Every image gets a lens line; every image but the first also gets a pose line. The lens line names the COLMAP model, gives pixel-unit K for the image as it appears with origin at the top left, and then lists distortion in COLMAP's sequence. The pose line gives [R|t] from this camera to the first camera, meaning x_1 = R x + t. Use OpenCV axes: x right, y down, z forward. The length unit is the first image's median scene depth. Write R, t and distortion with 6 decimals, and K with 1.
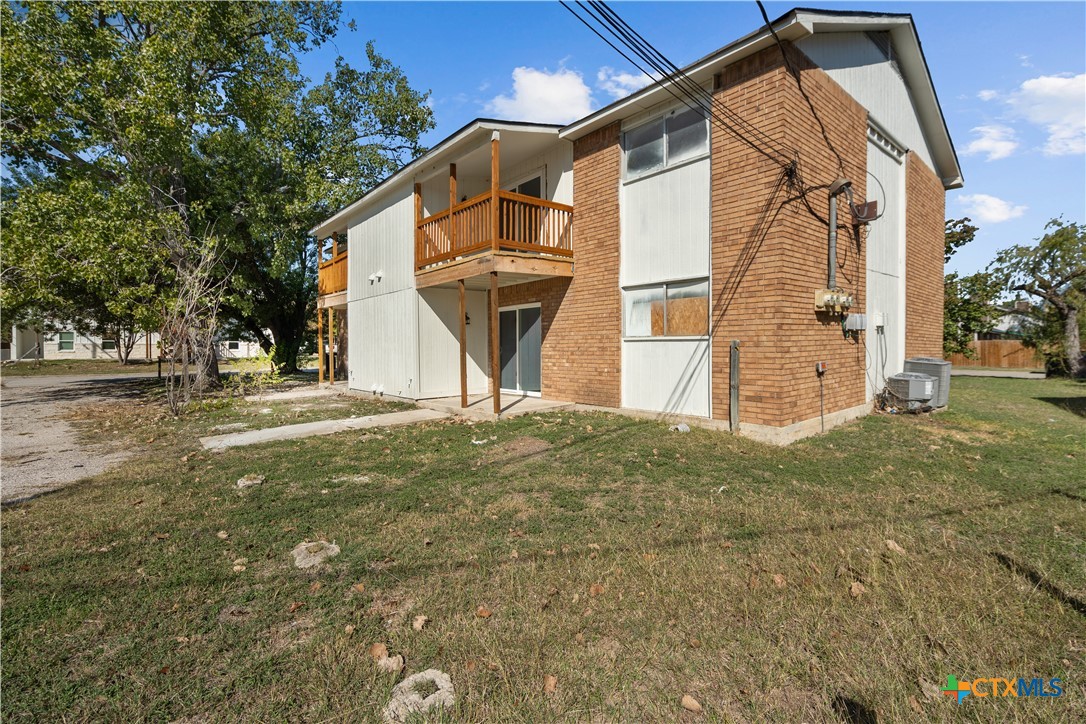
lens RADIAL K [[490.3, 0, 554.1], [0, 490.3, 359.2], [0, 0, 1]] dist [-0.000626, 0.001720]
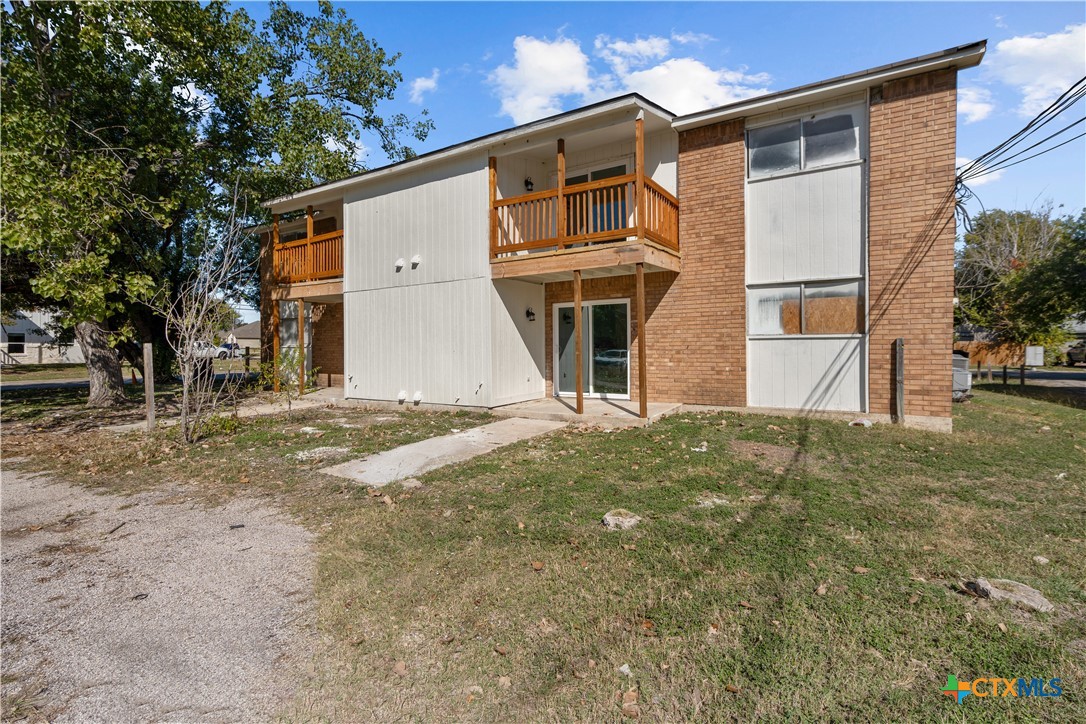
lens RADIAL K [[490.3, 0, 545.5], [0, 490.3, 355.6], [0, 0, 1]] dist [-0.000626, 0.001720]
pose [[0.948376, -0.008156, 0.317043, -0.605800], [0.011370, 0.999901, -0.008289, -0.000475], [-0.316944, 0.011466, 0.948375, 0.202498]]
